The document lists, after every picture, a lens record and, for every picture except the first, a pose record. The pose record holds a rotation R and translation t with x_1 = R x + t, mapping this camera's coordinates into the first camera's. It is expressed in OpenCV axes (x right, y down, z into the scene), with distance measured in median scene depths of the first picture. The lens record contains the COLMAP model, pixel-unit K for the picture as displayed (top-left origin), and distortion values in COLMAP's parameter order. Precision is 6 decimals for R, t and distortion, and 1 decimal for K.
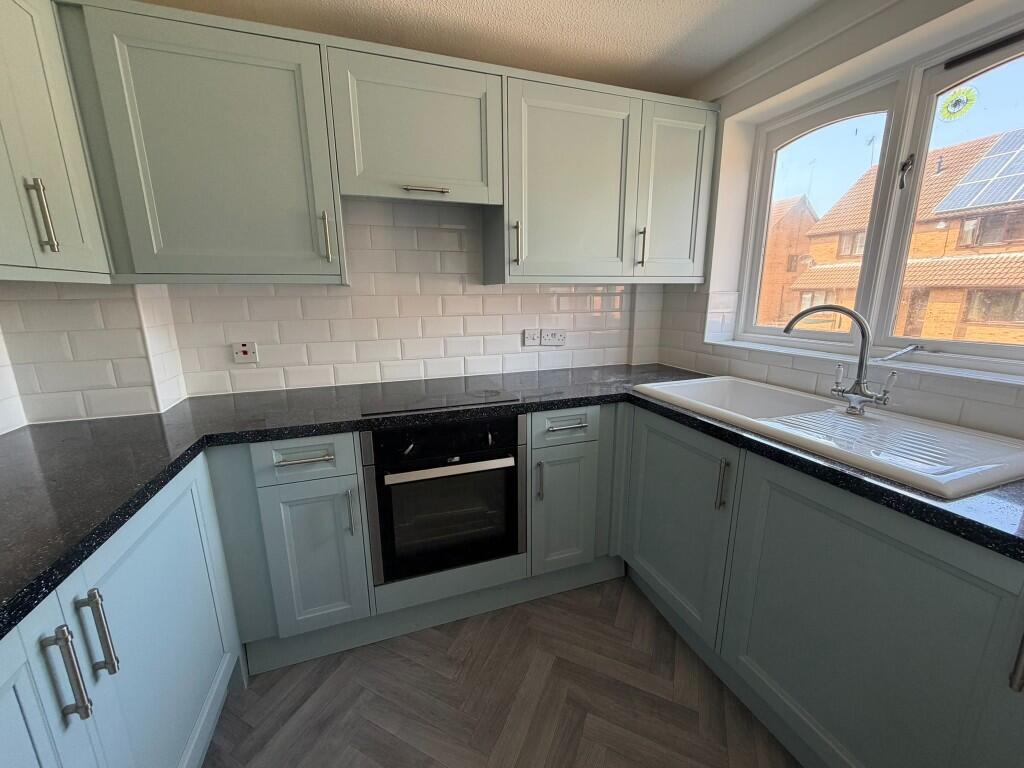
lens RADIAL K [[410.7, 0, 512.0], [0, 410.7, 384.0], [0, 0, 1]] dist [0.000189, 0.000407]
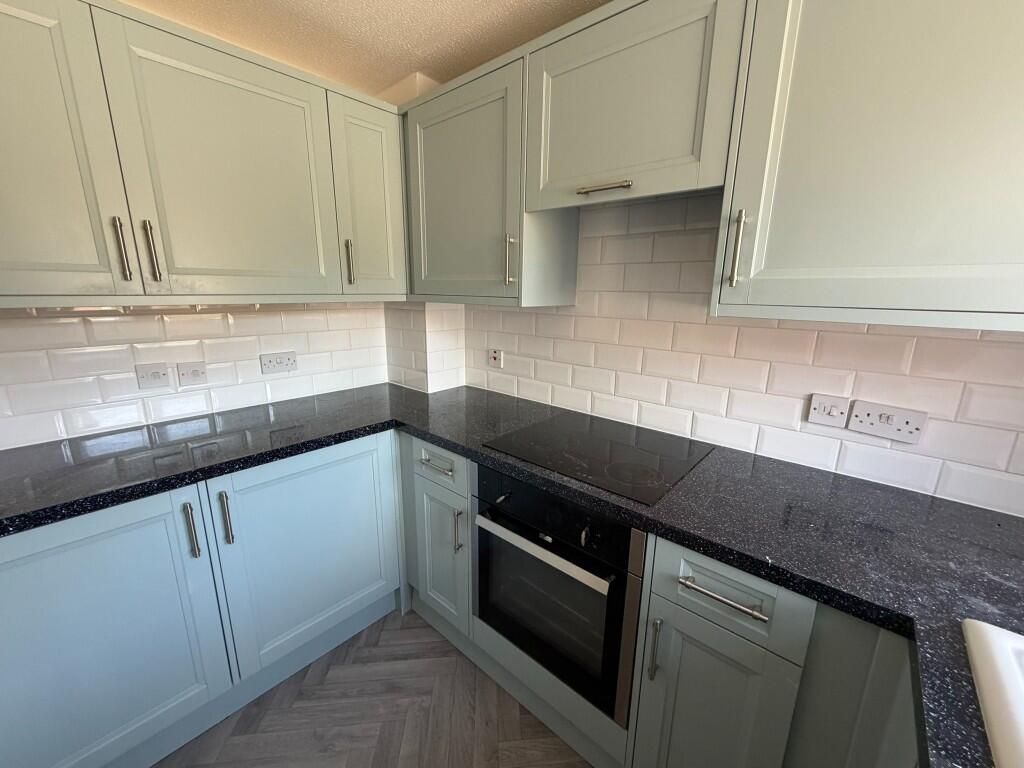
lens RADIAL K [[410.7, 0, 512.0], [0, 410.7, 384.0], [0, 0, 1]] dist [0.000189, 0.000407]
pose [[0.481981, 0.213933, -0.849663, 0.410805], [-0.204778, 0.970381, 0.128165, -0.179287], [0.851916, 0.112219, 0.511514, 0.491218]]
